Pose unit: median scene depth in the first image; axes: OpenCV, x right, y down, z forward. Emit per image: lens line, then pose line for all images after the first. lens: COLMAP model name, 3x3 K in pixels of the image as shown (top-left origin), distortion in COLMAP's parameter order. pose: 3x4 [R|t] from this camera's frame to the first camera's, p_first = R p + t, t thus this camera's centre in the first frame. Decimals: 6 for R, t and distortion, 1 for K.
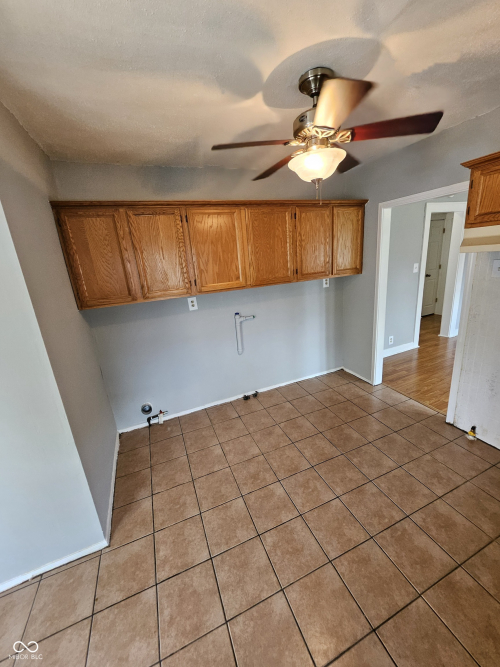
lens RADIAL K [[262.4, 0, 250.1], [0, 262.4, 331.8], [0, 0, 1]] dist [-0.007232, 0.000415]
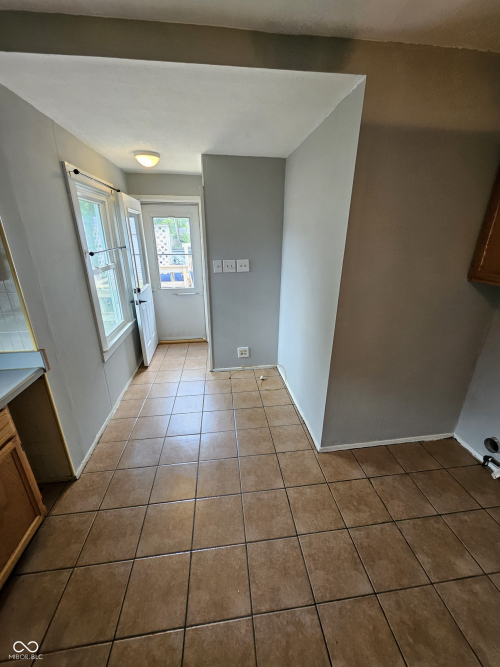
lens RADIAL K [[262.4, 0, 251.0], [0, 262.4, 330.8], [0, 0, 1]] dist [-0.007232, 0.000415]
pose [[-0.270428, 0.407598, -0.872200, 0.390484], [-0.248301, 0.845777, 0.472237, -0.189620], [0.930170, 0.344274, -0.127515, 0.603000]]
